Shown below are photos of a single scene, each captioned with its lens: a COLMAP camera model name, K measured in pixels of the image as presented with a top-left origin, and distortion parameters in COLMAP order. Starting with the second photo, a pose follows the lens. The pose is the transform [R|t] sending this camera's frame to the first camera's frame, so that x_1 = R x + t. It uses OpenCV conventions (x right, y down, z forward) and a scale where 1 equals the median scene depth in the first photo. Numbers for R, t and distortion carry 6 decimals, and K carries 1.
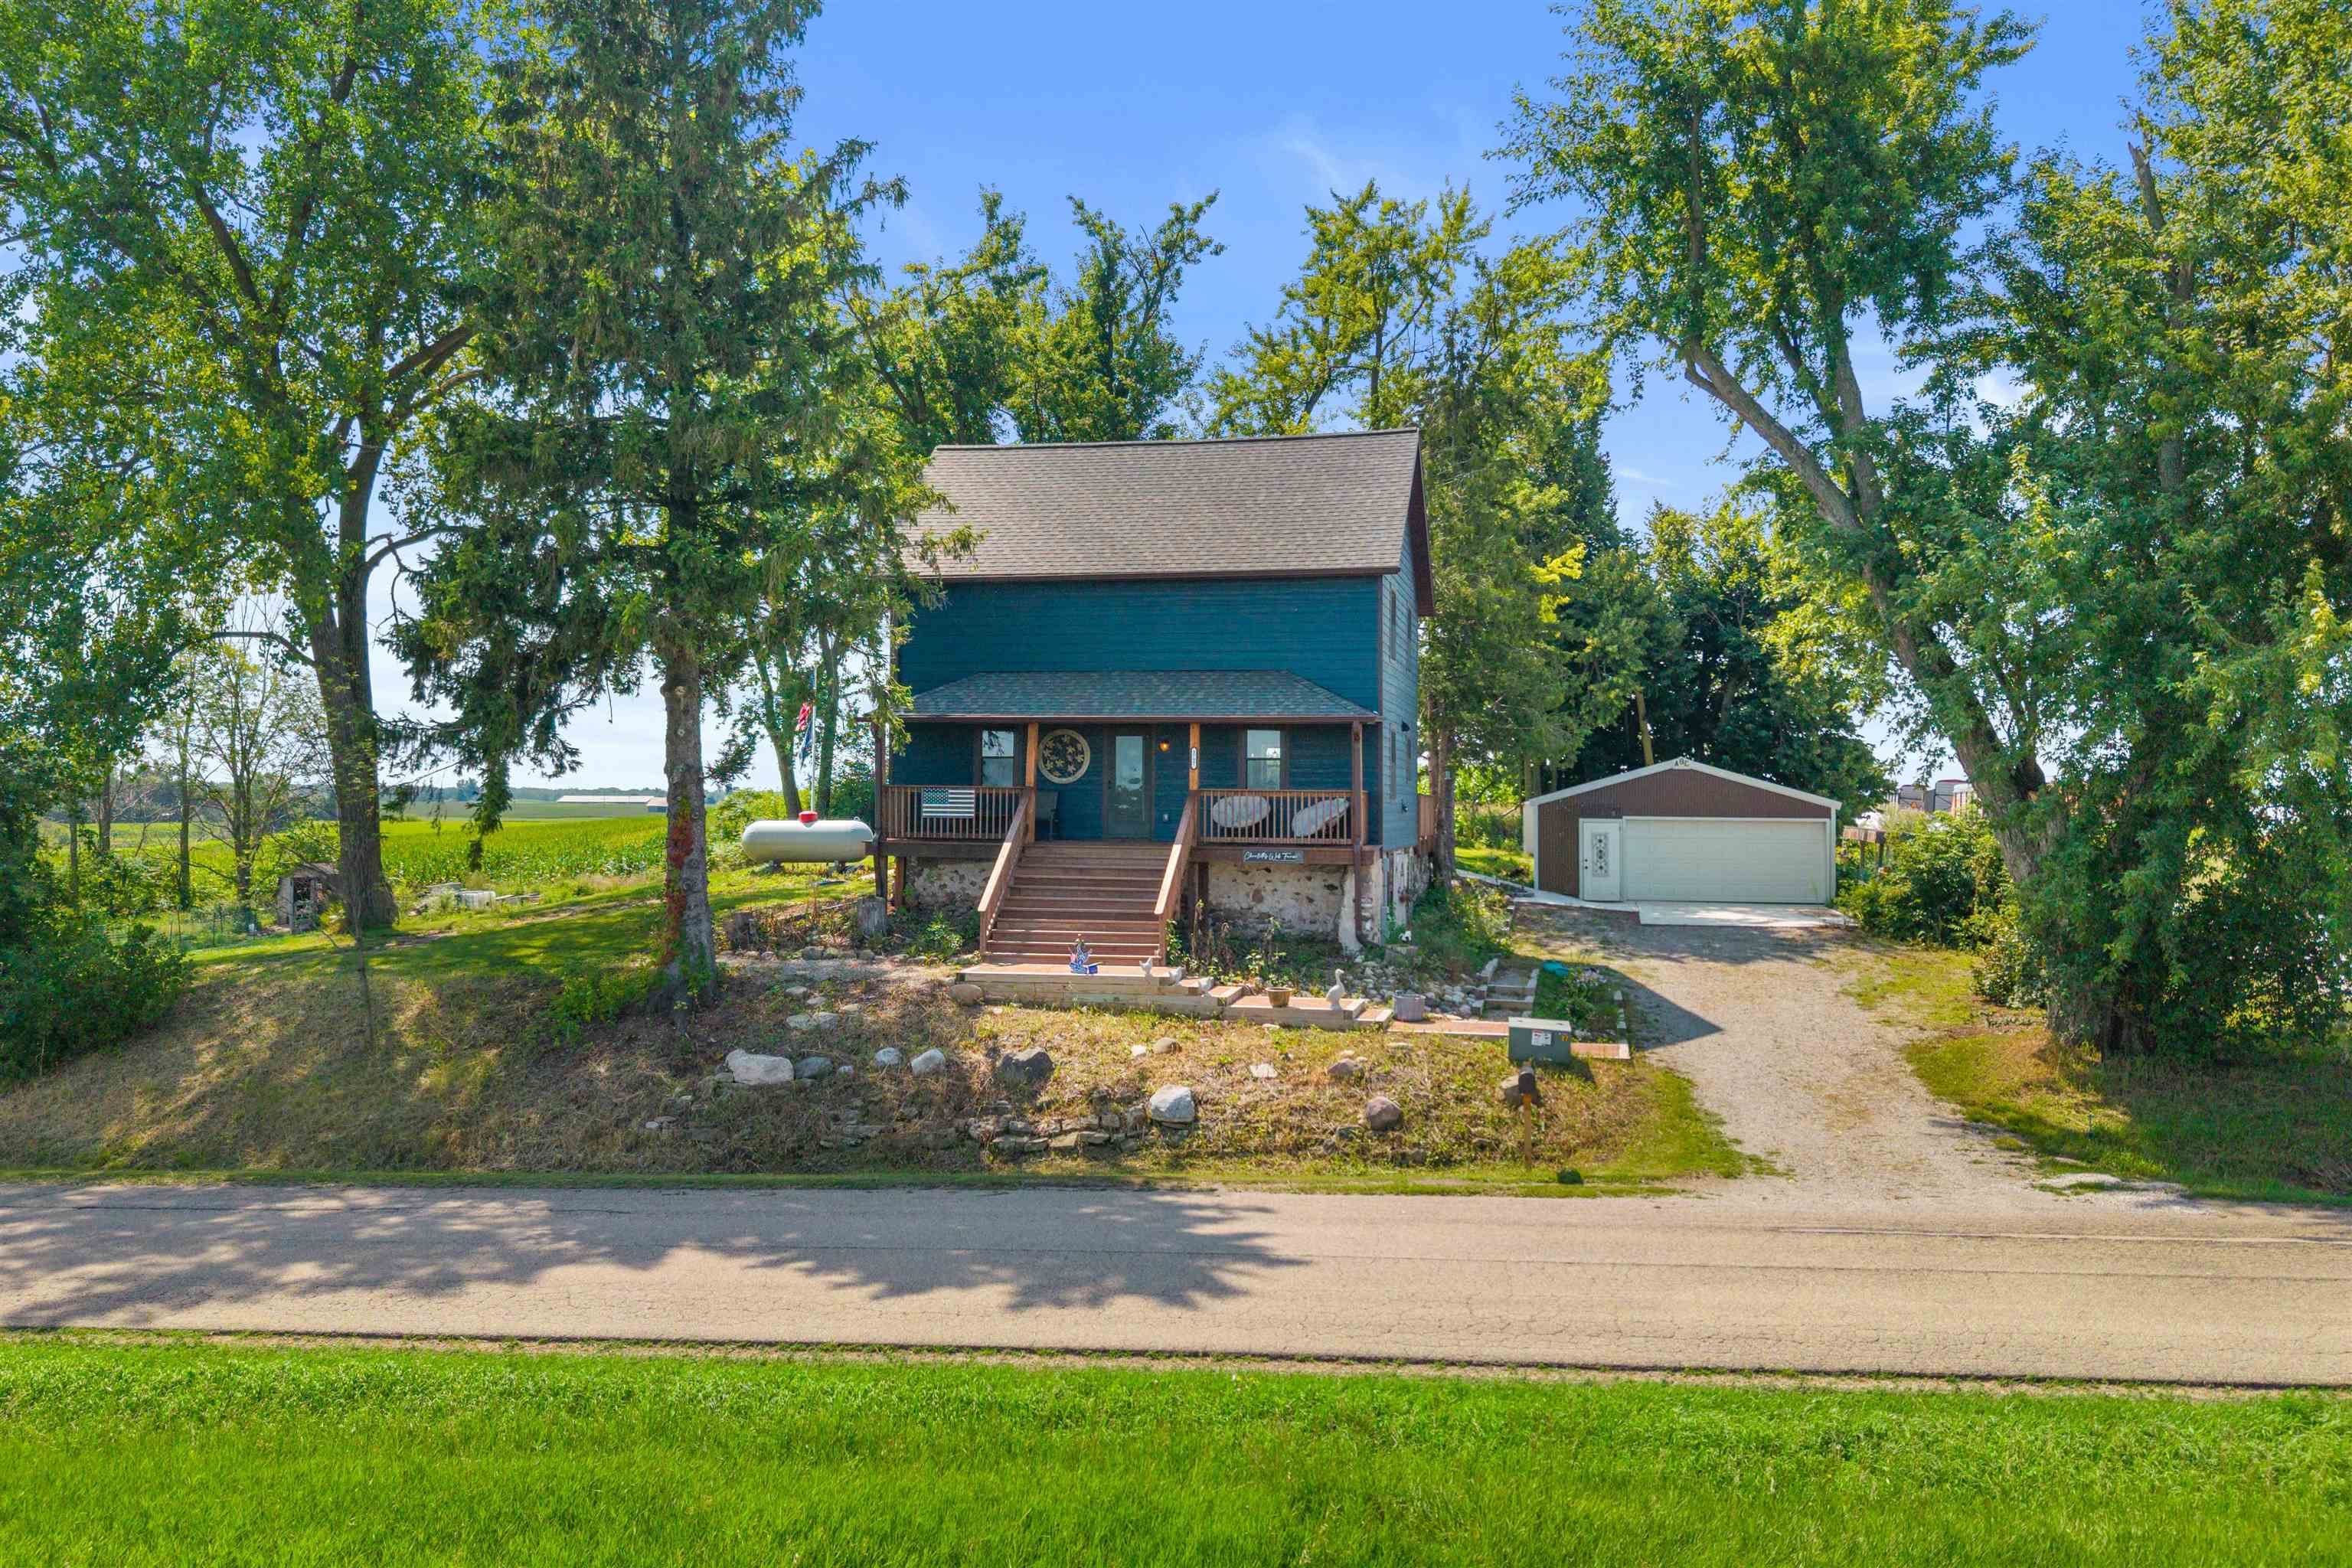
lens RADIAL K [[1888.3, 0, 1176.0], [0, 1888.3, 784.0], [0, 0, 1]] dist [0.028965, -0.033380]
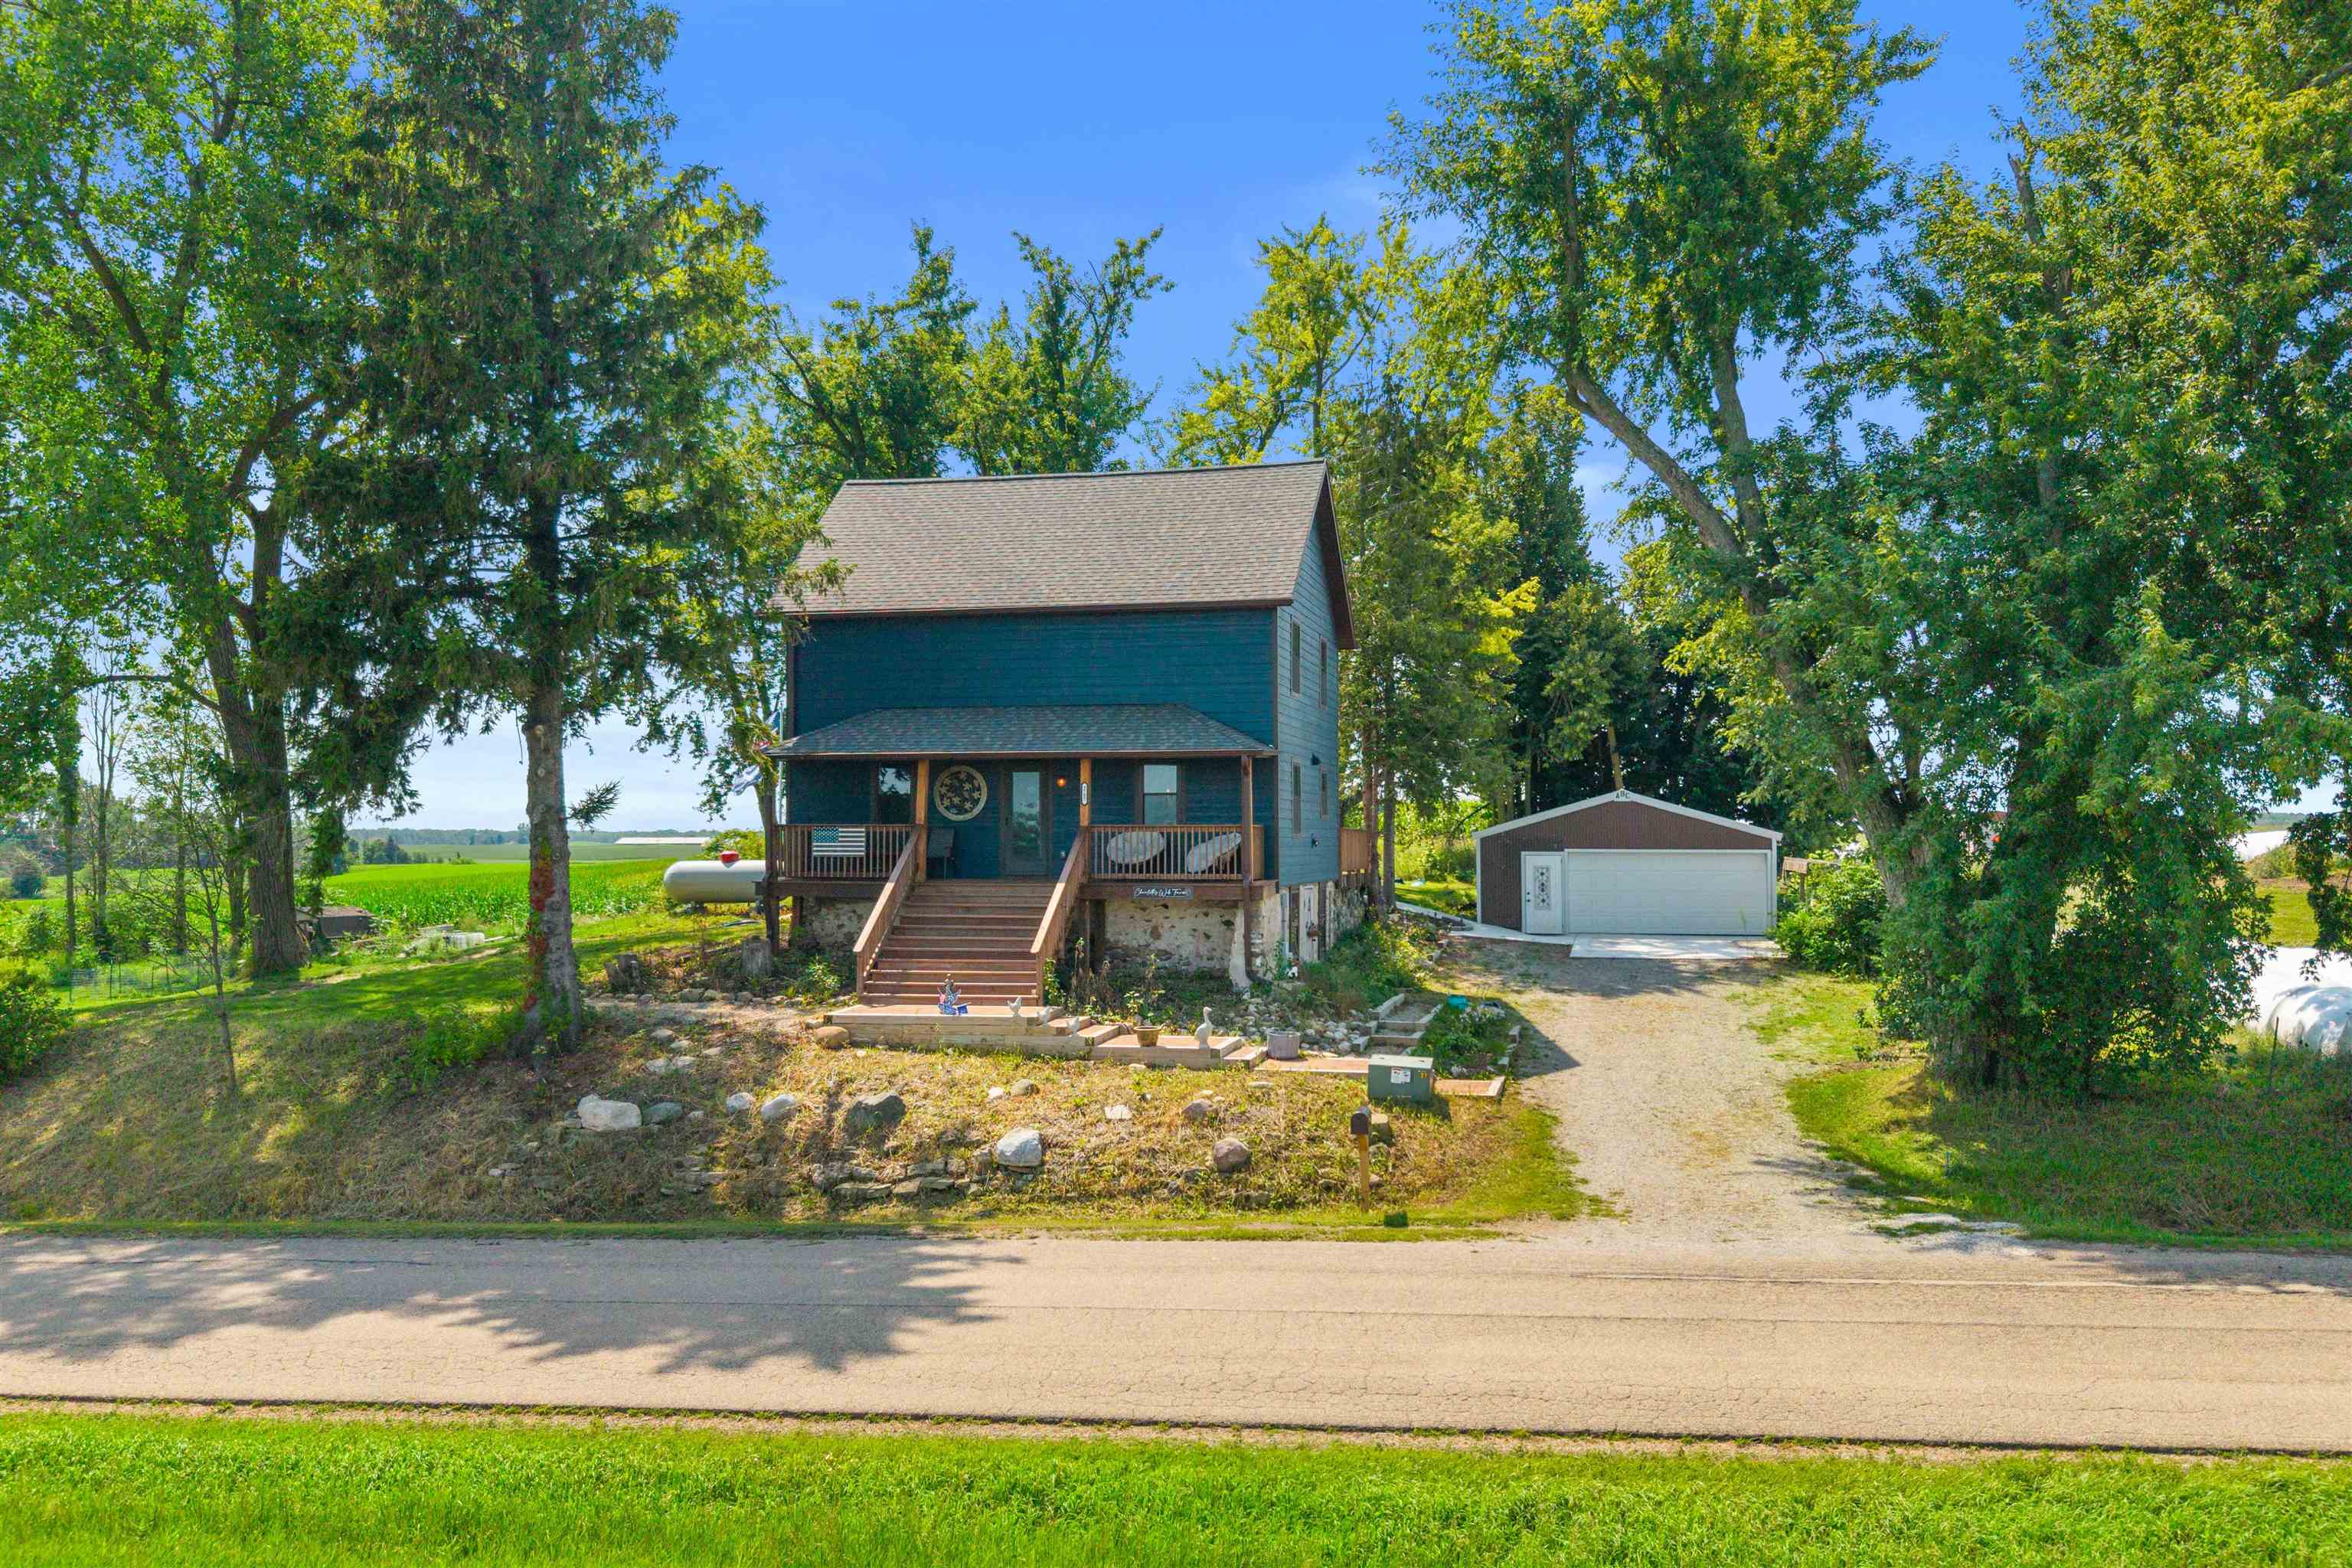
lens RADIAL K [[1846.1, 0, 1218.3], [0, 1846.1, 837.5], [0, 0, 1]] dist [0.028738, -0.041630]
pose [[0.999925, -0.008711, -0.008560, 0.098370], [0.008785, 0.999924, 0.008618, 0.001501], [0.008484, -0.008692, 0.999926, 0.040092]]
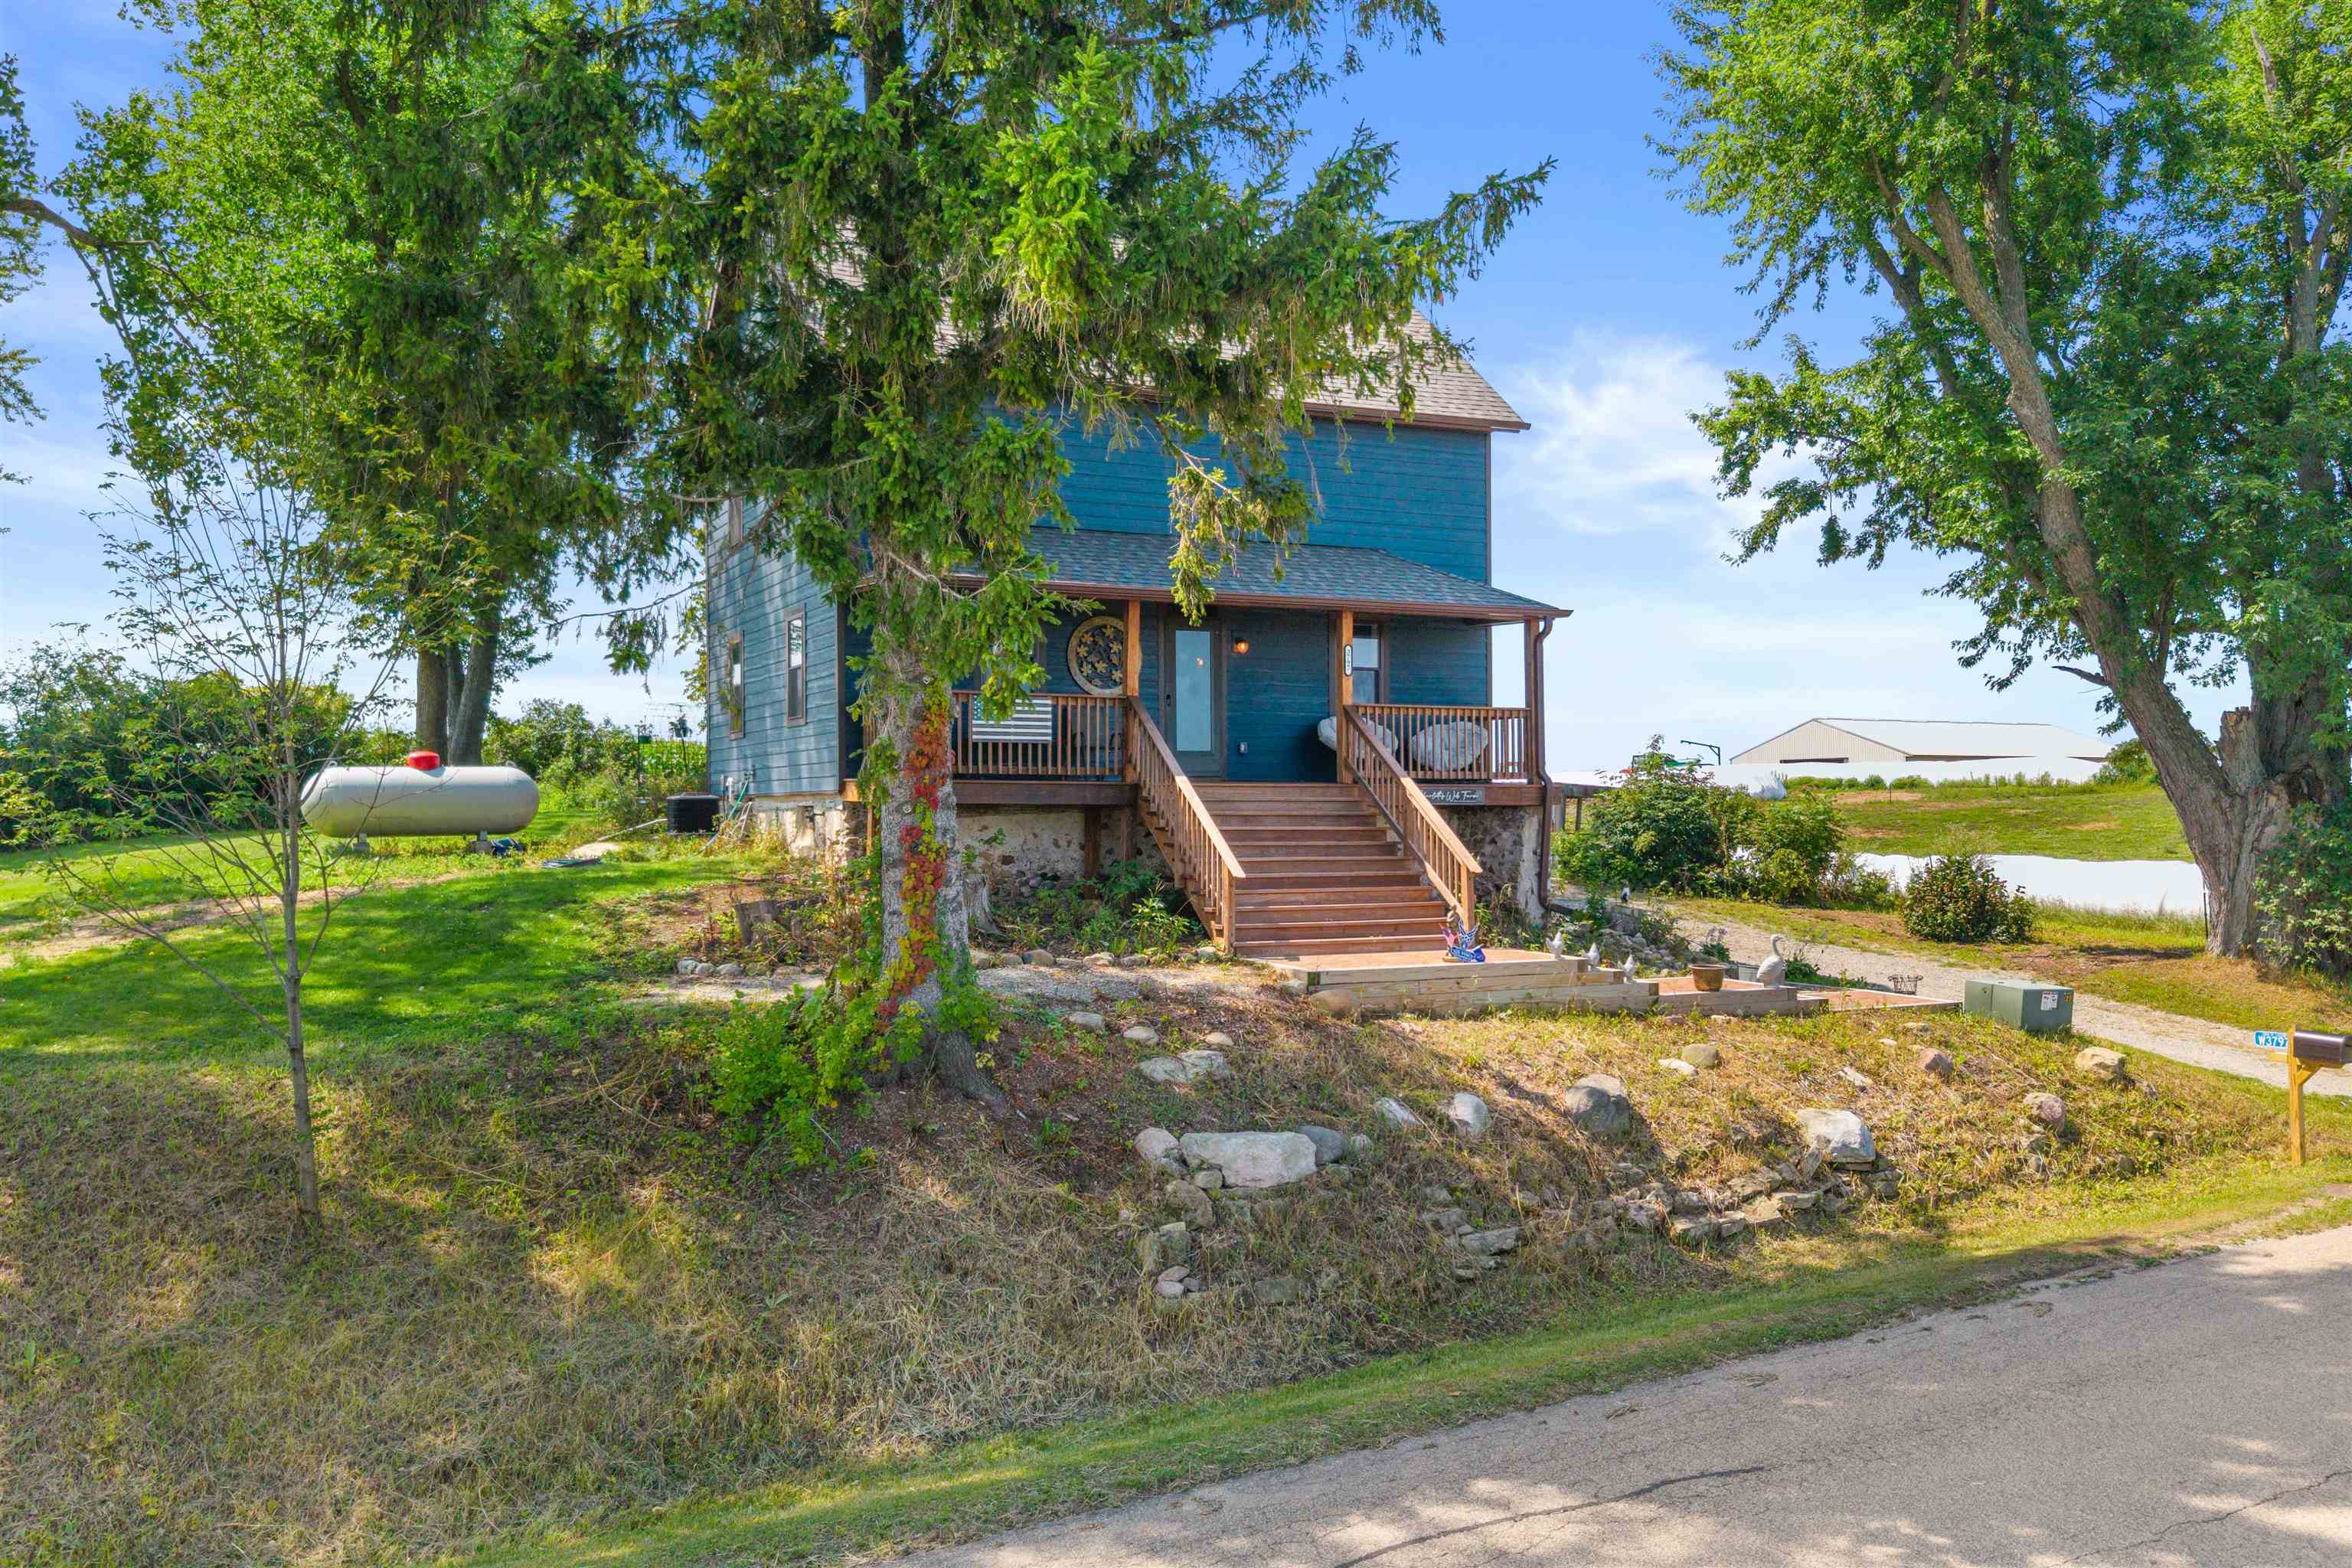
lens RADIAL K [[1888.3, 0, 1176.0], [0, 1888.3, 784.0], [0, 0, 1]] dist [0.028965, -0.033380]
pose [[0.805150, -0.005582, 0.593045, -0.521053], [0.006216, 0.999980, 0.000972, 0.035818], [-0.593039, 0.002904, 0.805169, 0.516372]]
